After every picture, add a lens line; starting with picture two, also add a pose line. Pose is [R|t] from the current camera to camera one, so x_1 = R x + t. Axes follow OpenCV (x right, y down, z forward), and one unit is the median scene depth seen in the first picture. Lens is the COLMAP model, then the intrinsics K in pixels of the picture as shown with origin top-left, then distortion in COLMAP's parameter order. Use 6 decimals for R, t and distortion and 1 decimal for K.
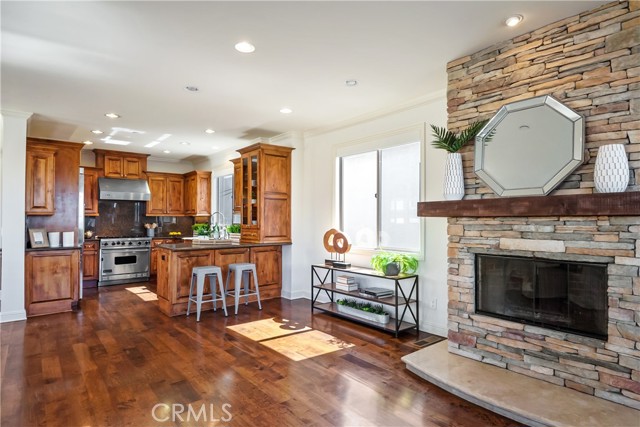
lens RADIAL K [[349.5, 0, 322.6], [0, 349.5, 215.1], [0, 0, 1]] dist [0.001375, -0.000481]
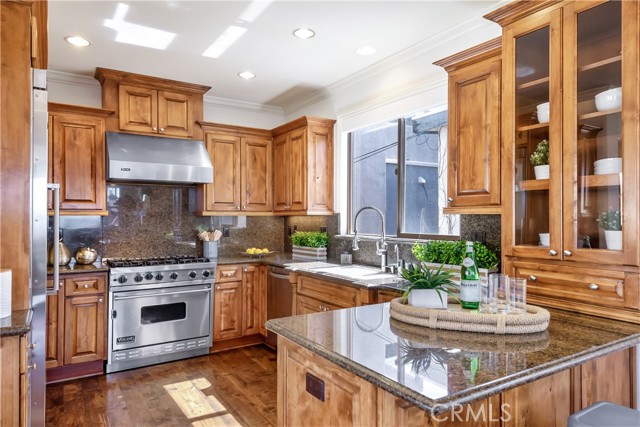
lens RADIAL K [[417.2, 0, 321.9], [0, 417.2, 217.1], [0, 0, 1]] dist [0.012086, 0.001785]
pose [[0.990906, 0.000289, -0.134552, -0.274463], [0.001555, 0.999906, 0.013603, -0.002907], [0.134543, -0.013688, 0.990813, 0.469955]]
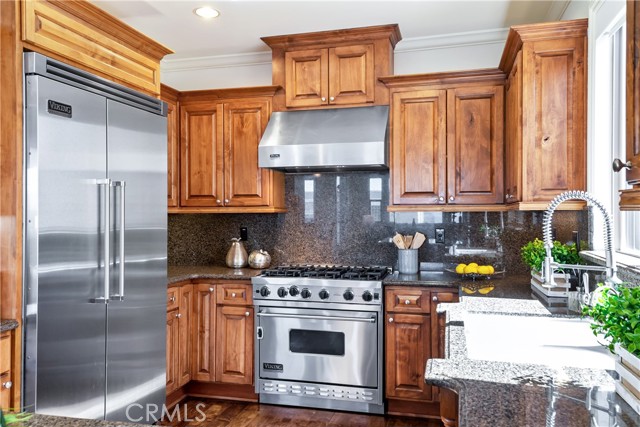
lens RADIAL K [[507.8, 0, 321.6], [0, 507.8, 211.8], [0, 0, 1]] dist [0.046118, 0.001228]
pose [[0.567442, -0.004474, -0.823401, -0.144396], [0.014586, 0.999883, 0.004618, -0.000679], [0.823284, -0.014630, 0.567441, 0.694370]]
